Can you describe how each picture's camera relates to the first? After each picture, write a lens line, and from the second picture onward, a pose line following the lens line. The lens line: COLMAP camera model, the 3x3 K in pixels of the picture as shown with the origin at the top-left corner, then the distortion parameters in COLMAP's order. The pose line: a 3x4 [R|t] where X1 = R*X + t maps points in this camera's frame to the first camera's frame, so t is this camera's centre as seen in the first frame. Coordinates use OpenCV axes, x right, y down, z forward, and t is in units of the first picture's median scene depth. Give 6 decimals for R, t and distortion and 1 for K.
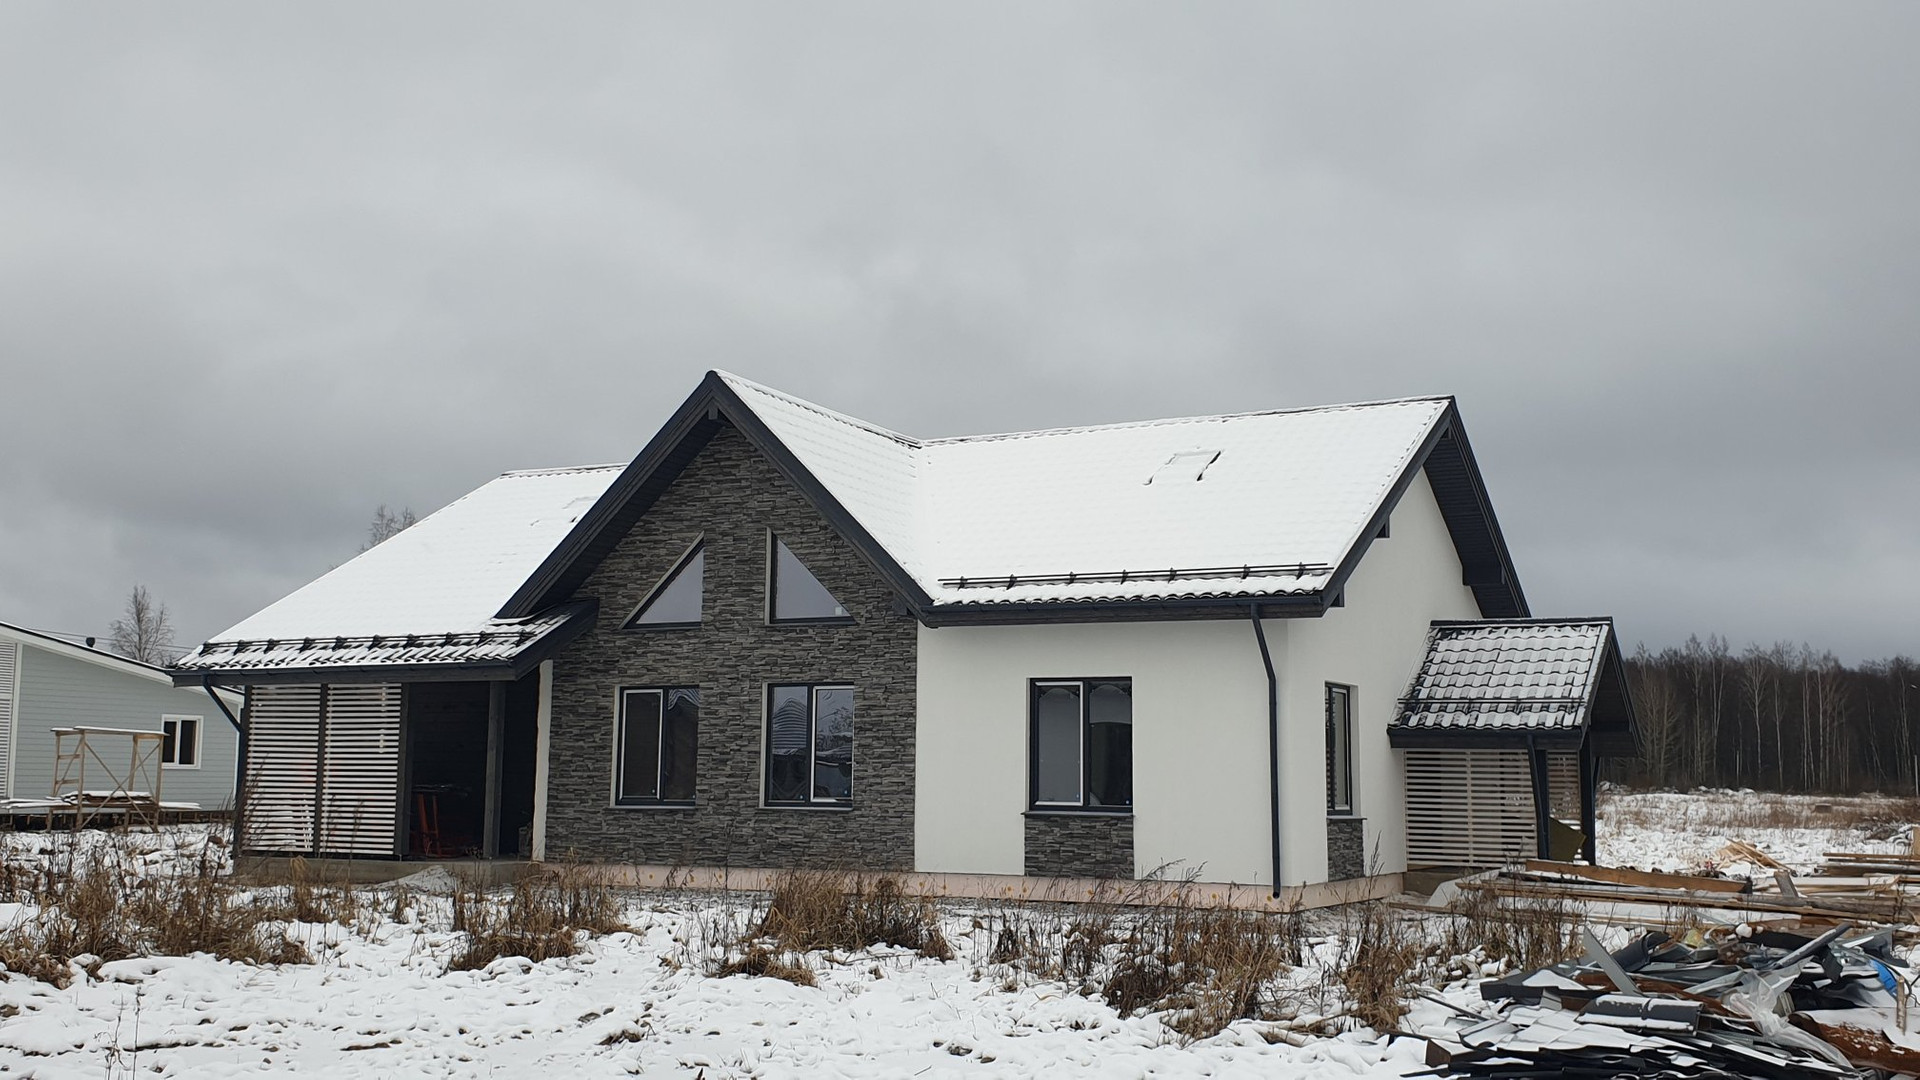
lens RADIAL K [[1884.5, 0, 988.6], [0, 1884.5, 572.4], [0, 0, 1]] dist [0.315460, -0.841499]
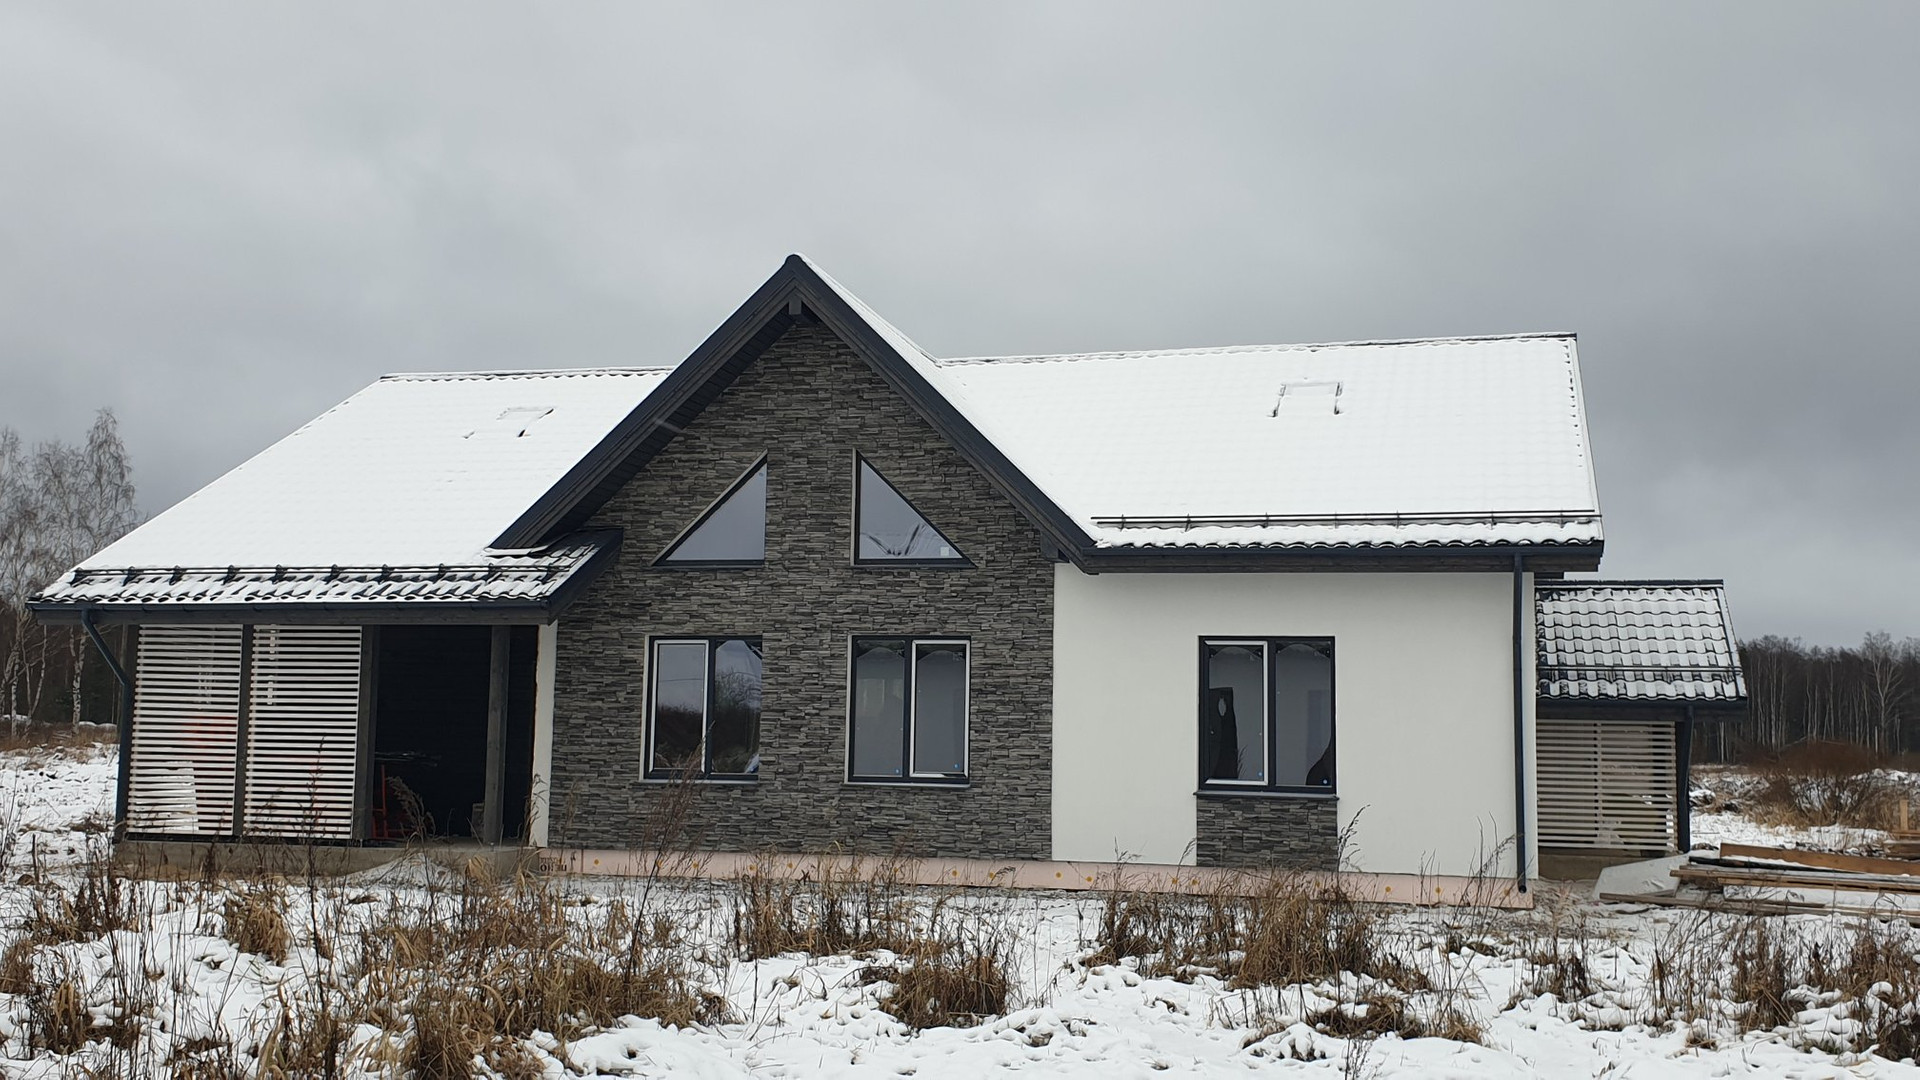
lens RADIAL K [[1884.5, 0, 988.6], [0, 1884.5, 572.4], [0, 0, 1]] dist [0.315460, -0.841499]
pose [[0.975284, 0.025127, 0.219521, -0.240110], [-0.030118, 0.999358, 0.019417, 0.012672], [-0.218892, -0.025549, 0.975415, 0.172116]]
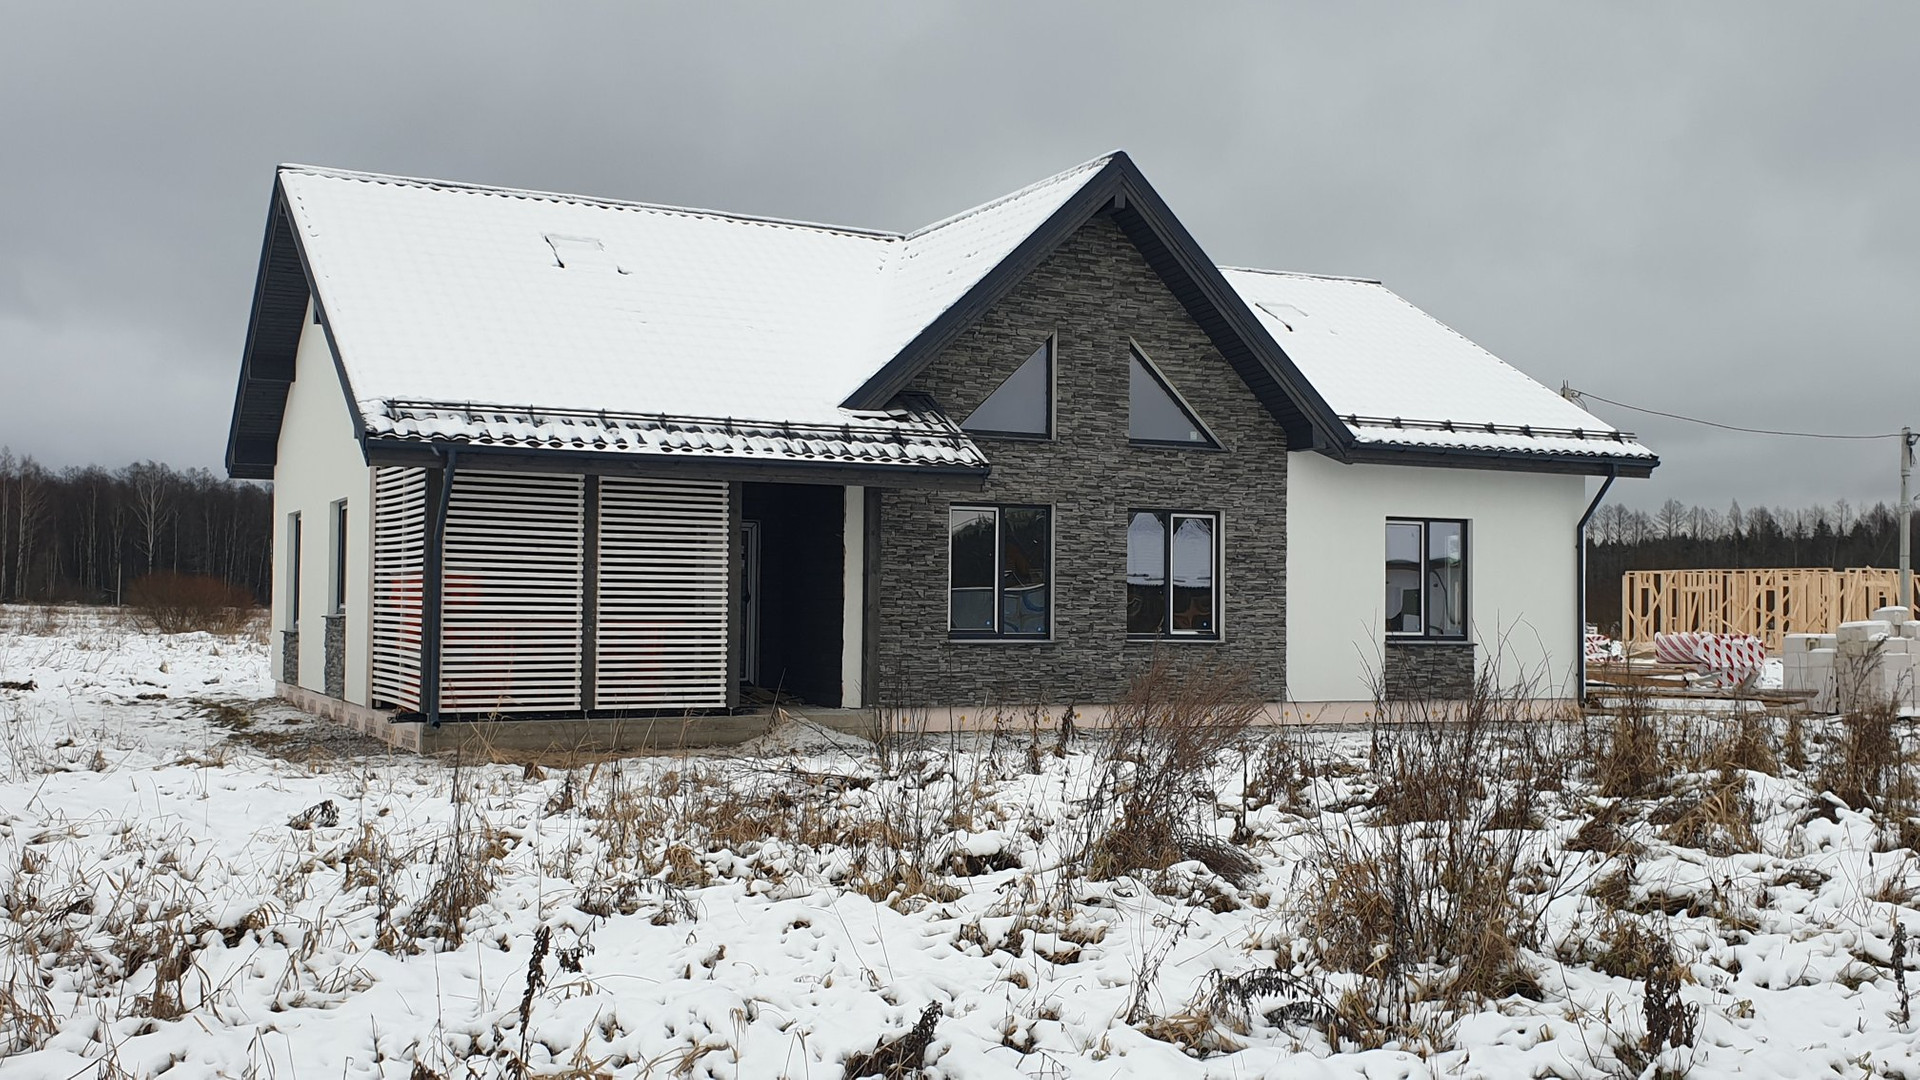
lens RADIAL K [[1880.7, 0, 998.1], [0, 1880.7, 546.1], [0, 0, 1]] dist [0.329403, -0.917485]
pose [[0.593070, 0.020324, 0.804895, -0.884959], [-0.091127, 0.994952, 0.042022, 0.044067], [-0.799978, -0.098269, 0.591928, 0.501051]]
